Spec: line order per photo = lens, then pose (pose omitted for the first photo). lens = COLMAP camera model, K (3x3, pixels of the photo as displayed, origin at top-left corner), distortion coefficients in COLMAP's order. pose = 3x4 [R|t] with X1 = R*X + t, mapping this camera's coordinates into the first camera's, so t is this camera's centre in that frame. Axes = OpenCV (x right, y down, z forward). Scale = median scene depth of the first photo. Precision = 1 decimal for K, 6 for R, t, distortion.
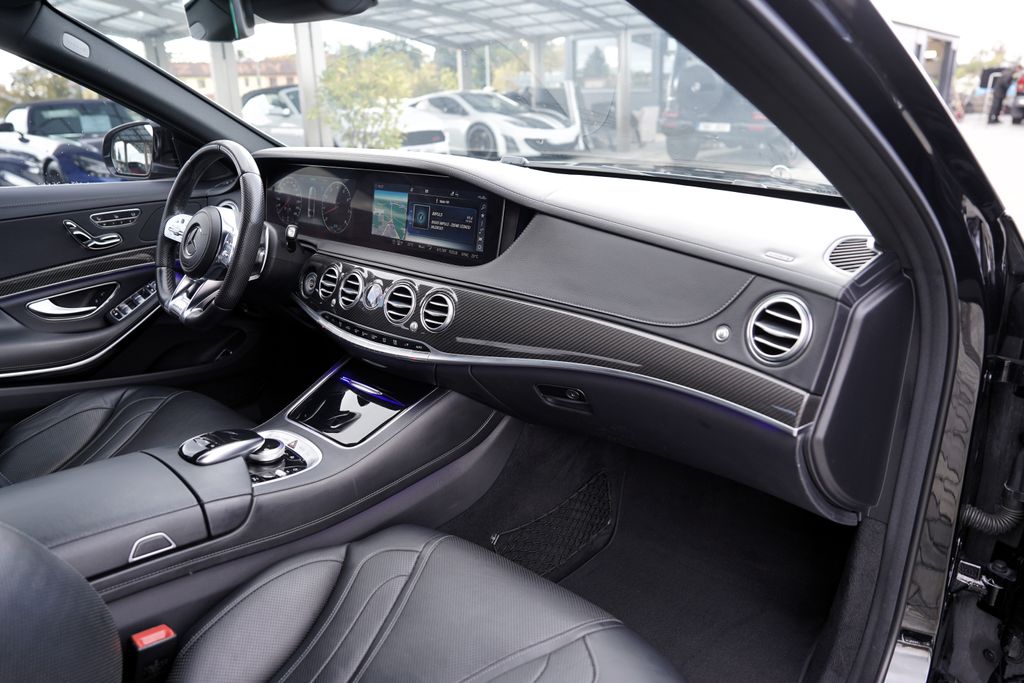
lens RADIAL K [[687.1, 0, 510.5], [0, 687.1, 330.2], [0, 0, 1]] dist [-0.066200, 0.072121]
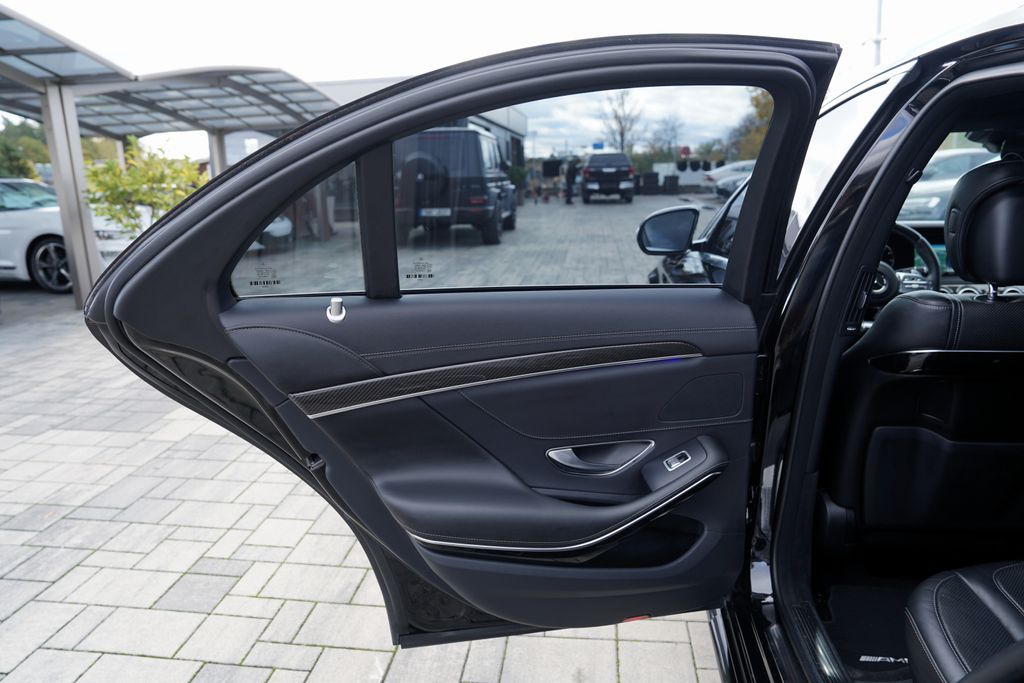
lens RADIAL K [[700.0, 0, 507.3], [0, 700.0, 344.4], [0, 0, 1]] dist [-0.101882, 0.075044]
pose [[0.829744, -0.132725, 0.542134, -1.947300], [0.188846, 0.980788, -0.048914, -0.070144], [-0.525226, 0.142966, 0.838867, 0.124575]]
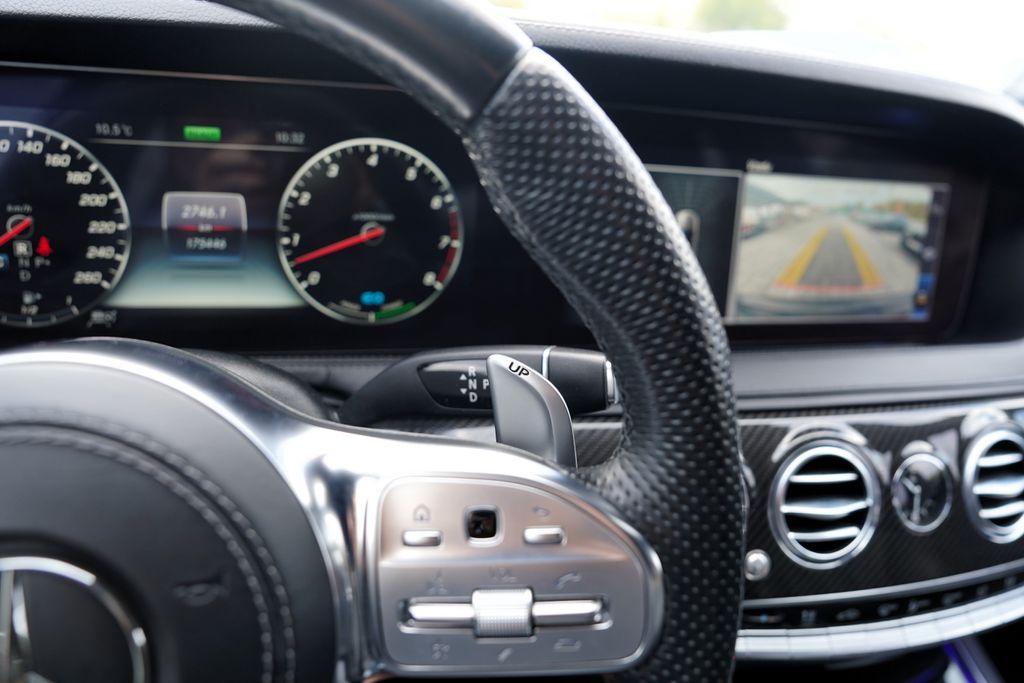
lens RADIAL K [[700.0, 0, 507.3], [0, 700.0, 344.4], [0, 0, 1]] dist [-0.101882, 0.075044]
pose [[0.558280, -0.254261, 0.789730, -0.465349], [0.176334, 0.966497, 0.186519, -0.181412], [-0.810697, 0.035126, 0.584411, 0.799974]]
